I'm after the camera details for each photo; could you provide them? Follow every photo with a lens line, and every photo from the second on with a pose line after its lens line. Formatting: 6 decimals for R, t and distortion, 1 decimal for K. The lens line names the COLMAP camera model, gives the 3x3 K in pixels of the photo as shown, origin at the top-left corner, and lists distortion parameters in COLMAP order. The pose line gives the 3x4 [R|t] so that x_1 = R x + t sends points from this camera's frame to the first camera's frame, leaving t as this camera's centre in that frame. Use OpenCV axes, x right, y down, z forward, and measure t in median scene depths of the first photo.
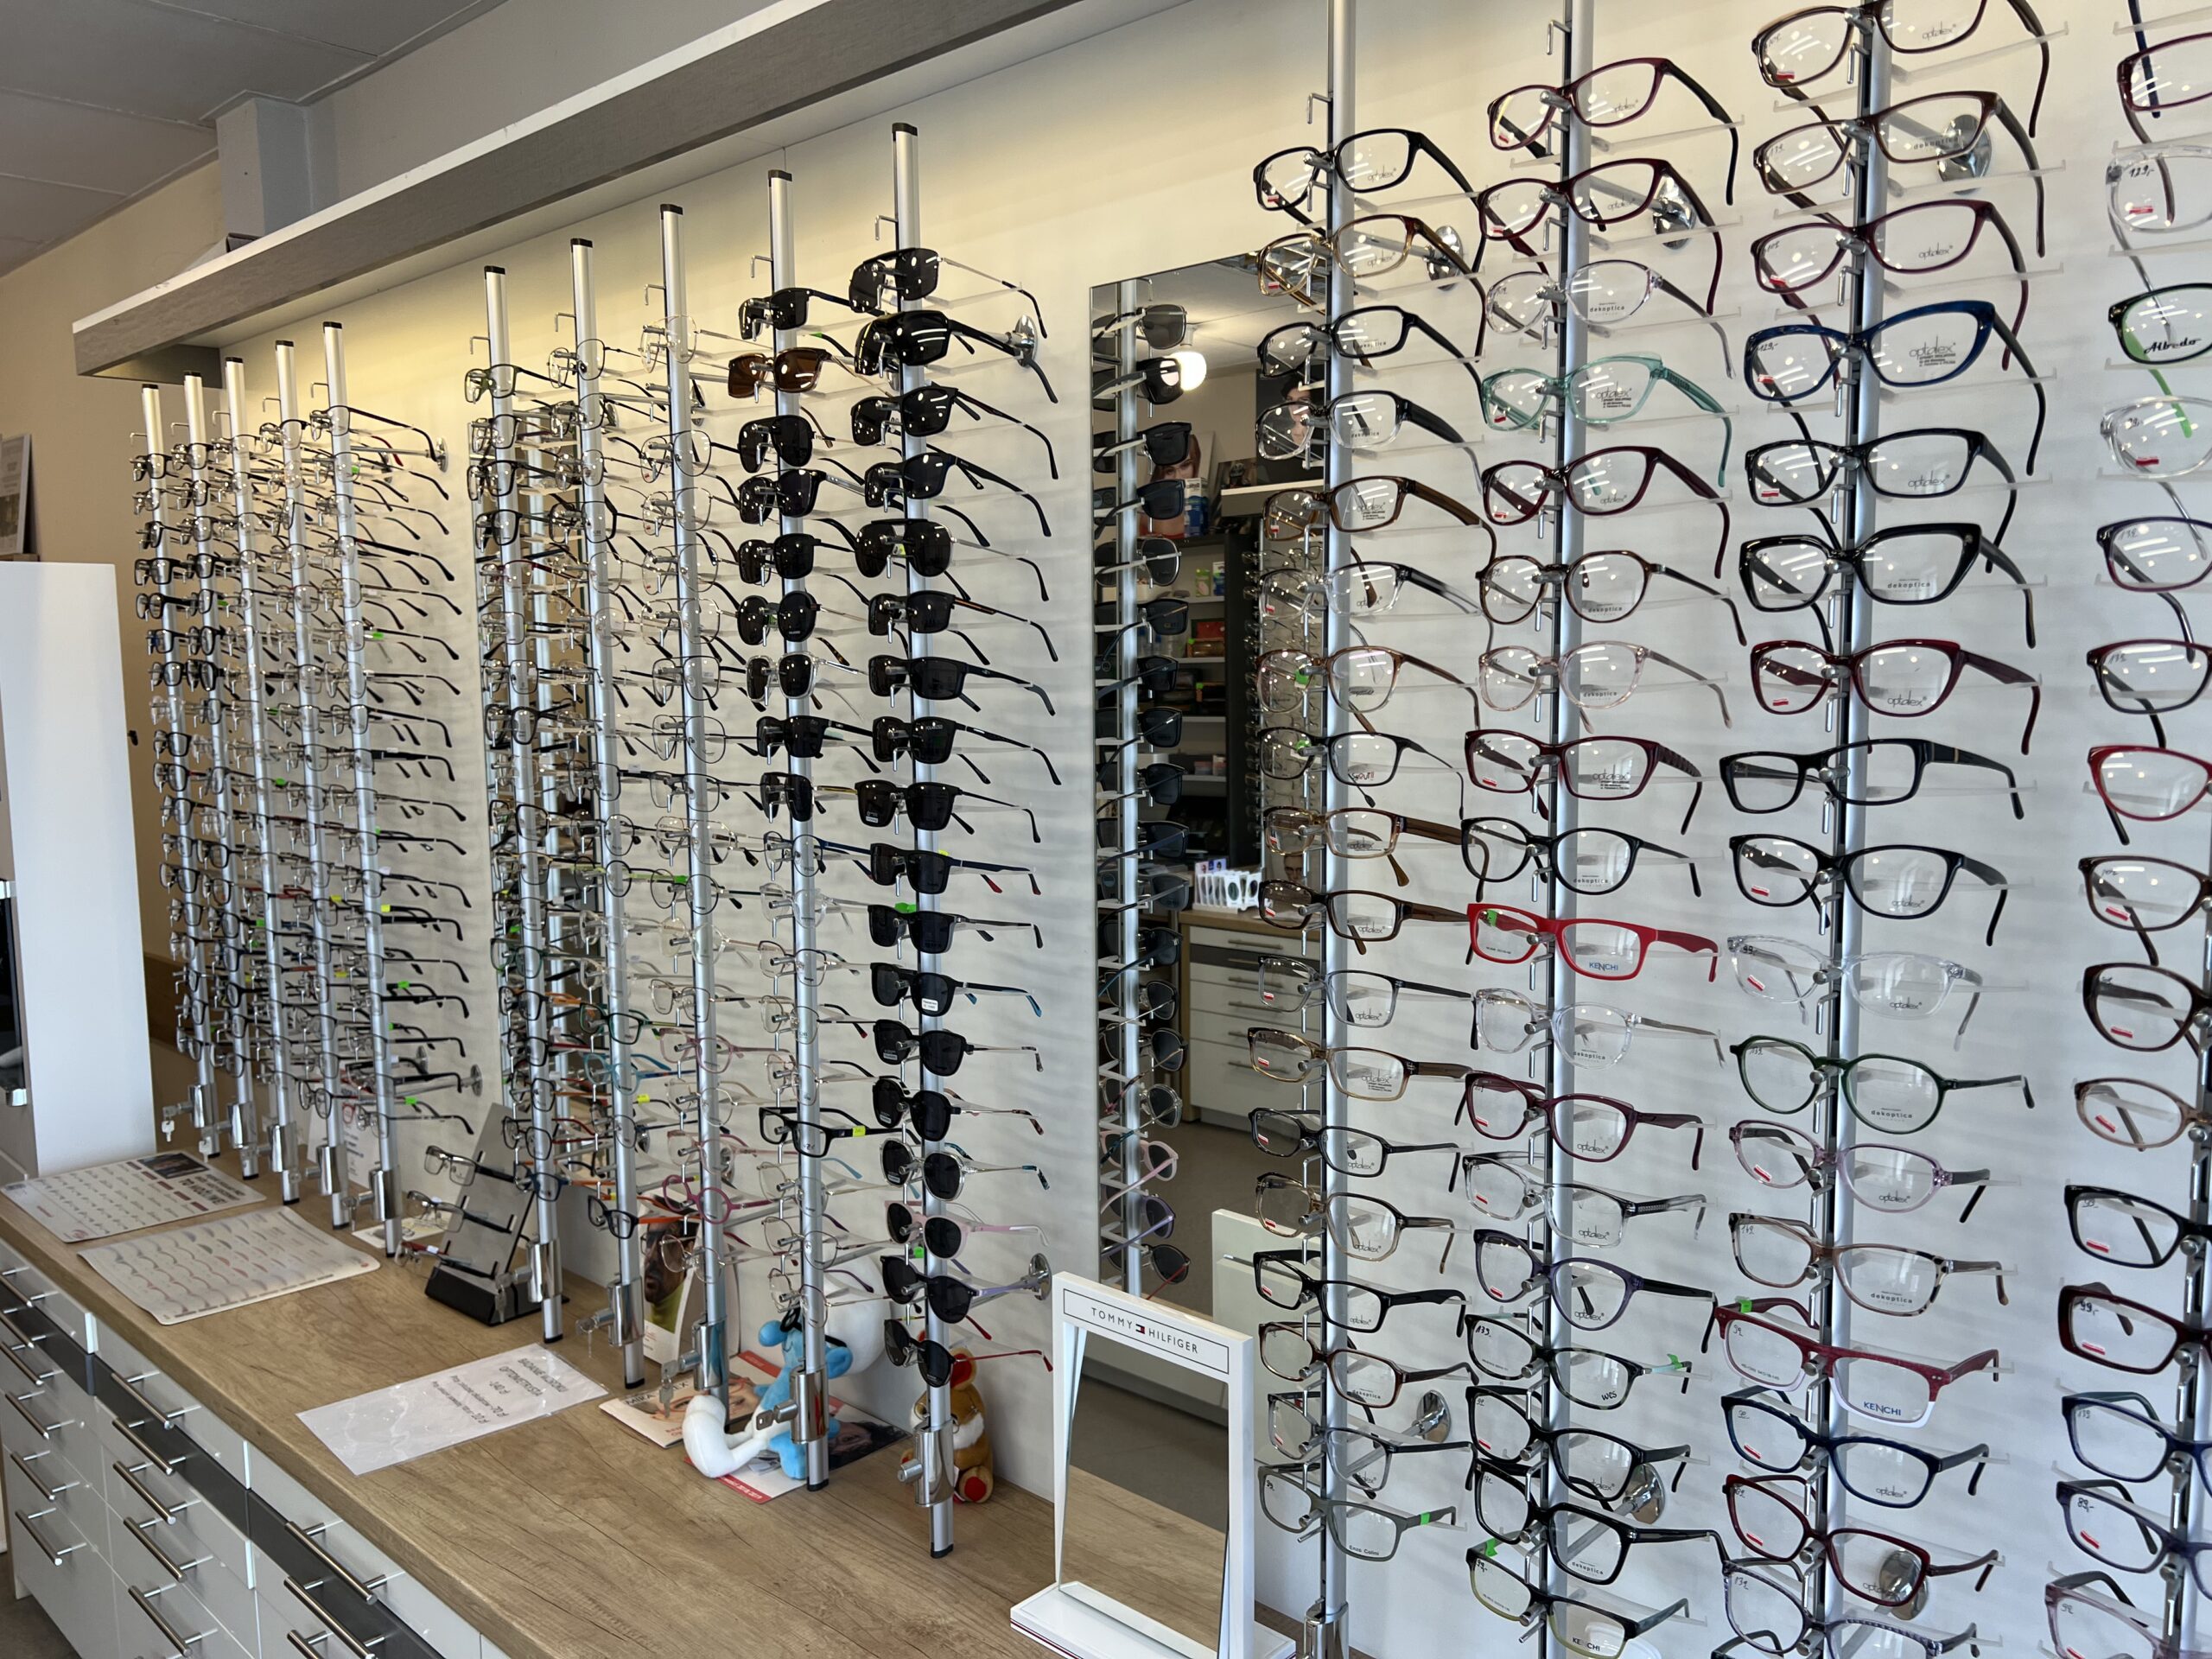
lens RADIAL K [[1739.0, 0, 1105.2], [0, 1739.0, 836.6], [0, 0, 1]] dist [0.001420, 0.000505]
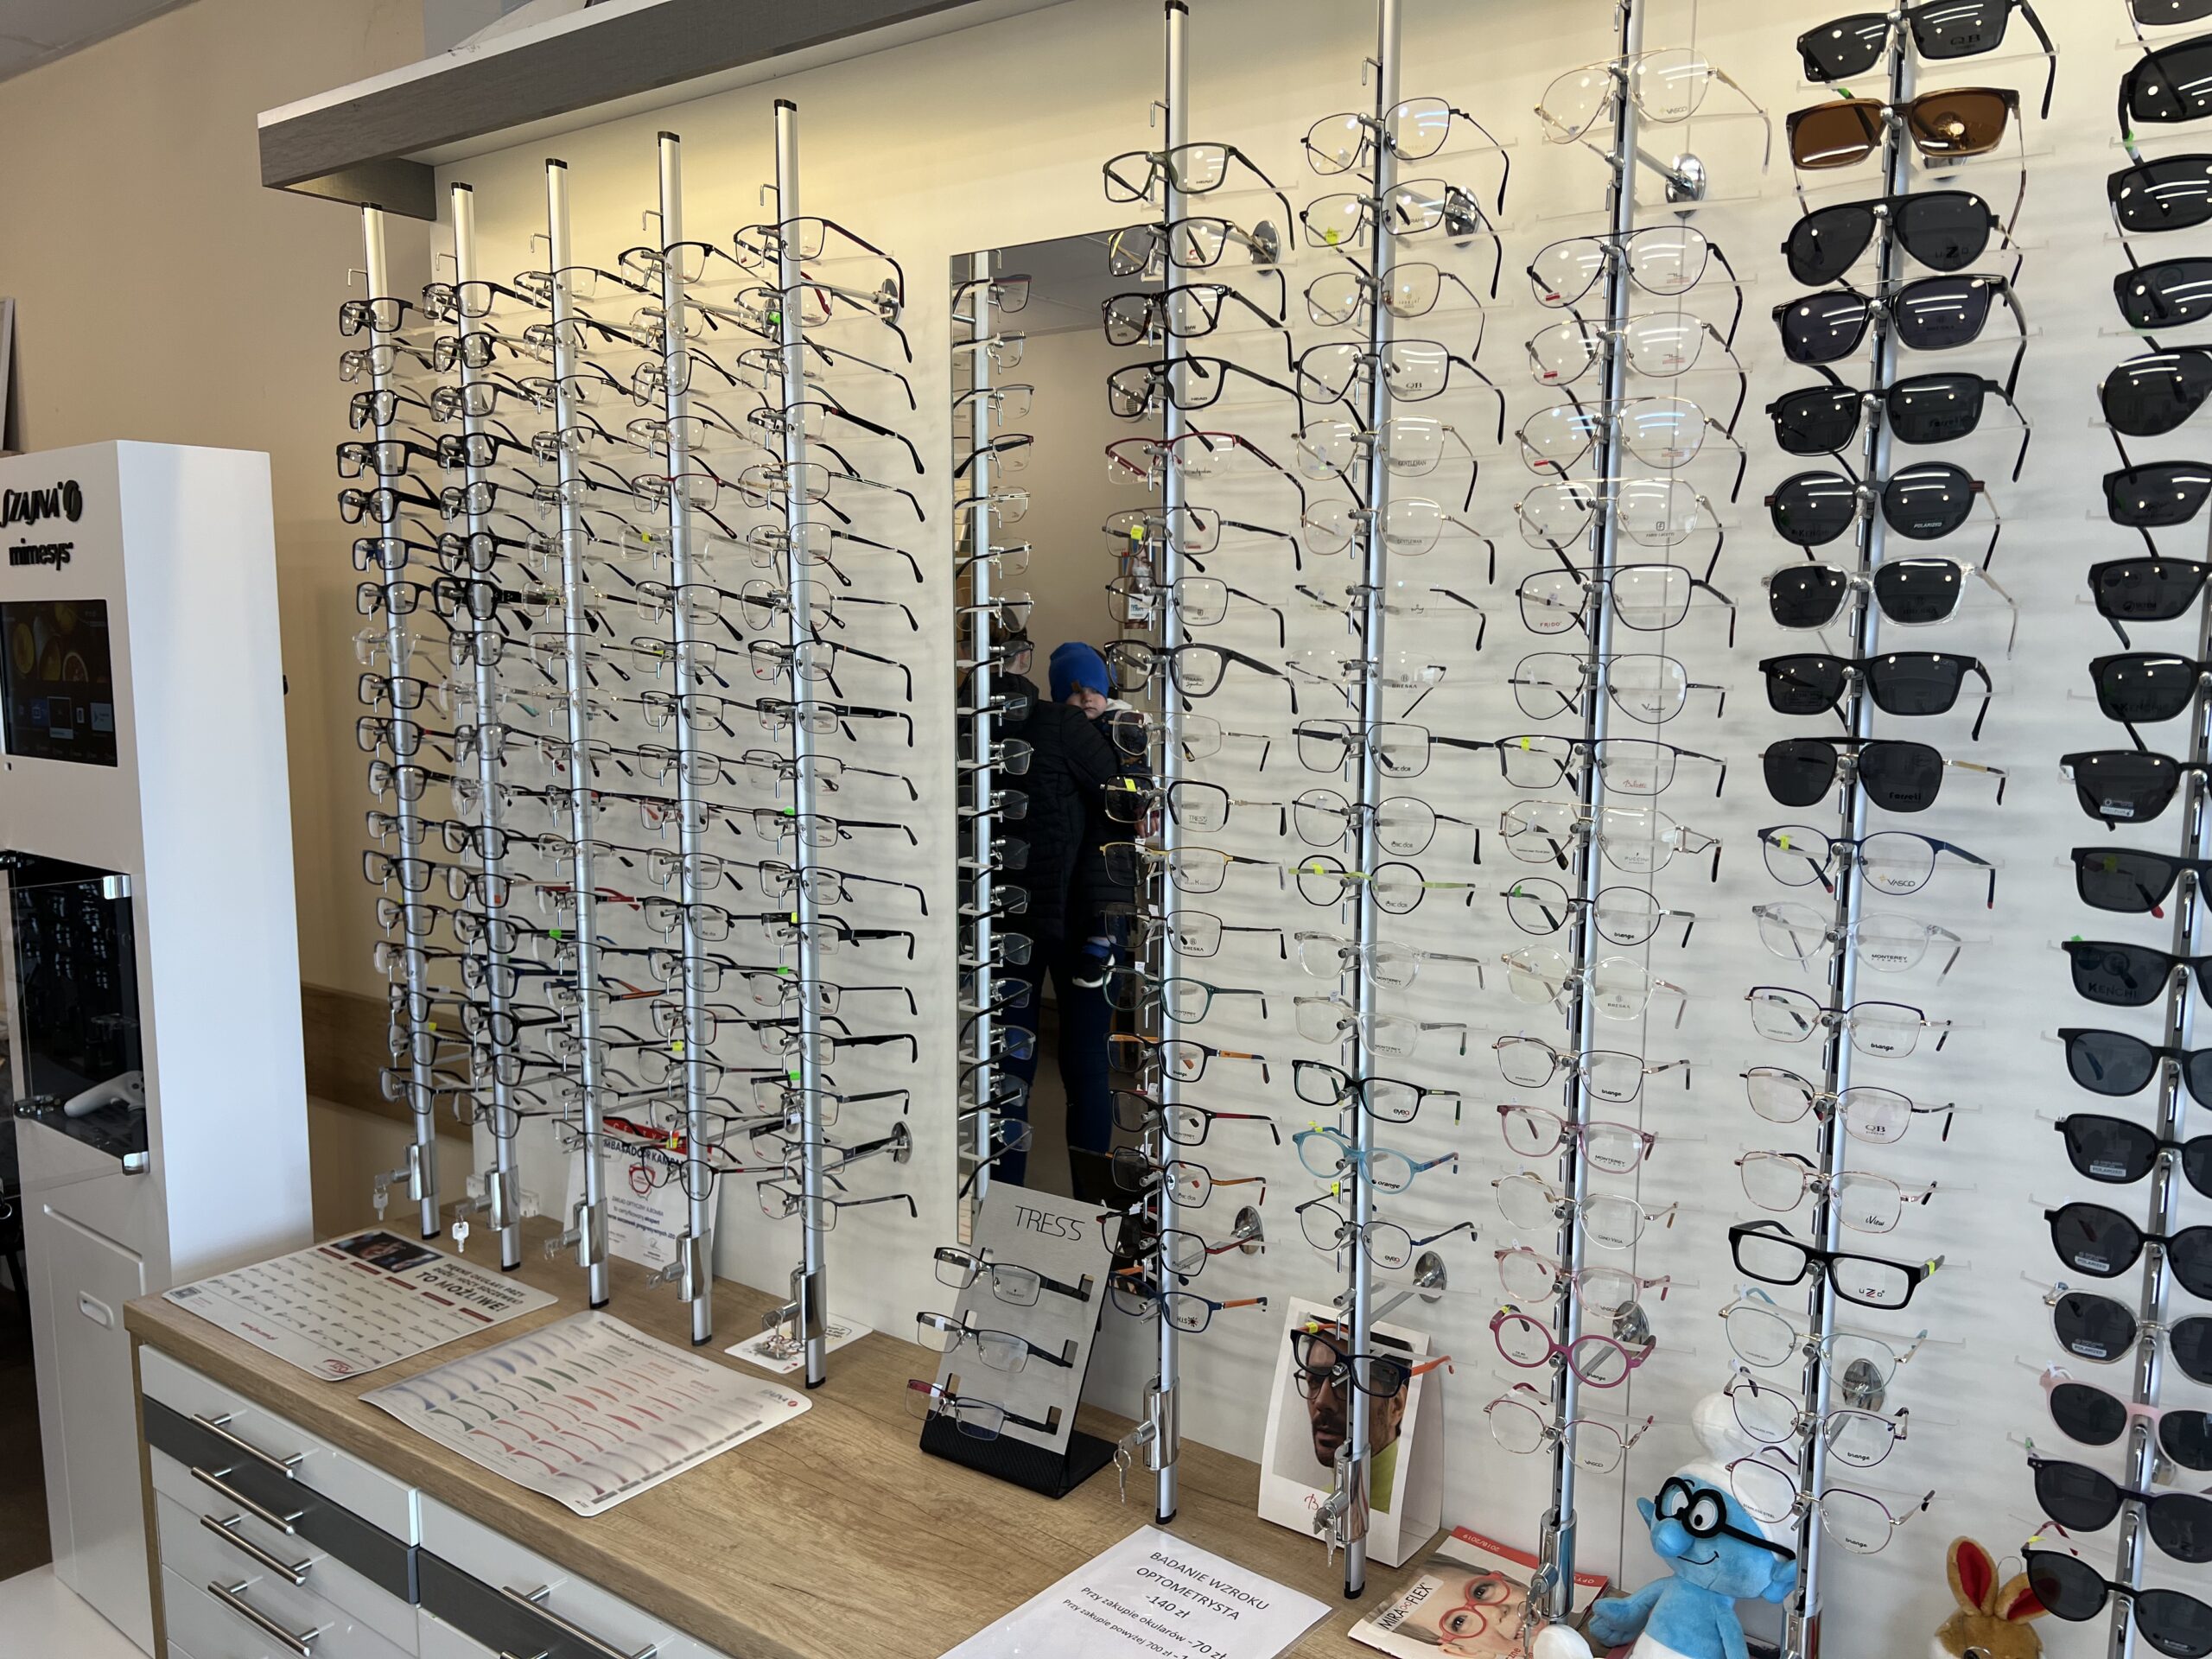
lens RADIAL K [[1680.5, 0, 1106.0], [0, 1680.5, 829.5], [0, 0, 1]] dist [0.058474, -0.070149]
pose [[0.990403, 0.004744, 0.138125, -0.352941], [-0.006456, 0.999908, 0.011950, -0.004719], [-0.138055, -0.012727, 0.990343, 0.248298]]
